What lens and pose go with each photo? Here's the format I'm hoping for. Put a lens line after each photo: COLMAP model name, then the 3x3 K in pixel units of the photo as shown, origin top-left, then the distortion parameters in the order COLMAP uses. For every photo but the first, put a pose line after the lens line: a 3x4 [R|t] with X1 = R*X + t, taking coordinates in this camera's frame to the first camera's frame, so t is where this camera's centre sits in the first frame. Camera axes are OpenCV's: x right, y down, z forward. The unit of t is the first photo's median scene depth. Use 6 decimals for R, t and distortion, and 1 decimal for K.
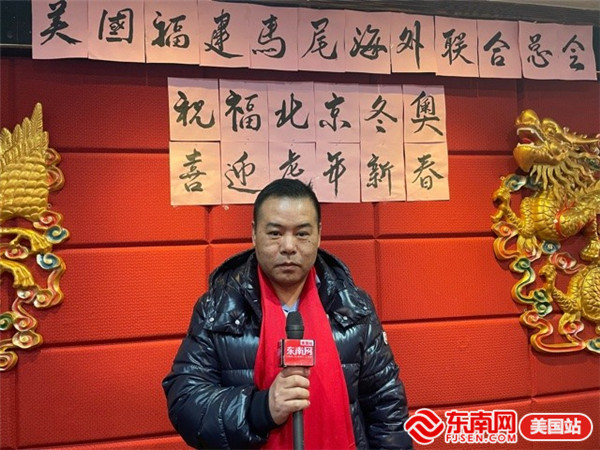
lens RADIAL K [[457.9, 0, 295.7], [0, 457.9, 226.0], [0, 0, 1]] dist [0.074878, -0.106532]
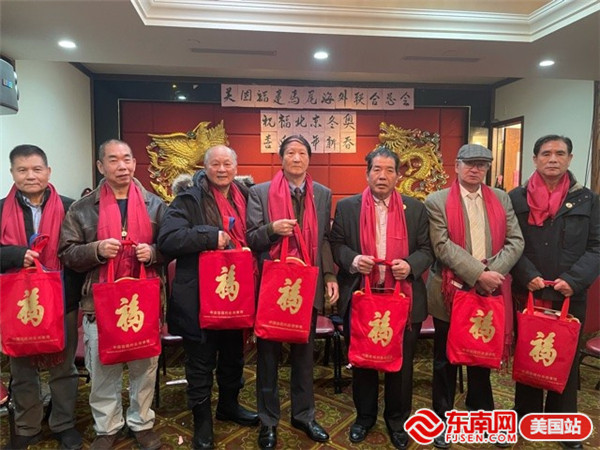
lens RADIAL K [[457.9, 0, 296.0], [0, 457.9, 221.7], [0, 0, 1]] dist [0.074878, -0.106532]
pose [[0.998256, 0.031586, -0.049863, 0.128853], [-0.025883, 0.993468, 0.111141, 0.065289], [0.053048, -0.109657, 0.992553, -2.027413]]
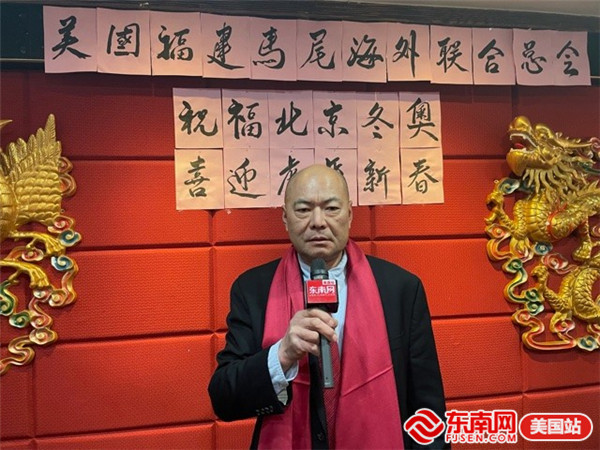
lens RADIAL K [[457.9, 0, 297.3], [0, 457.9, 225.7], [0, 0, 1]] dist [0.074878, -0.106532]
pose [[0.999769, 0.000446, -0.021511, 0.027737], [-0.000033, 0.999816, 0.019191, -0.027744], [0.021516, -0.019185, 0.999584, -0.048139]]
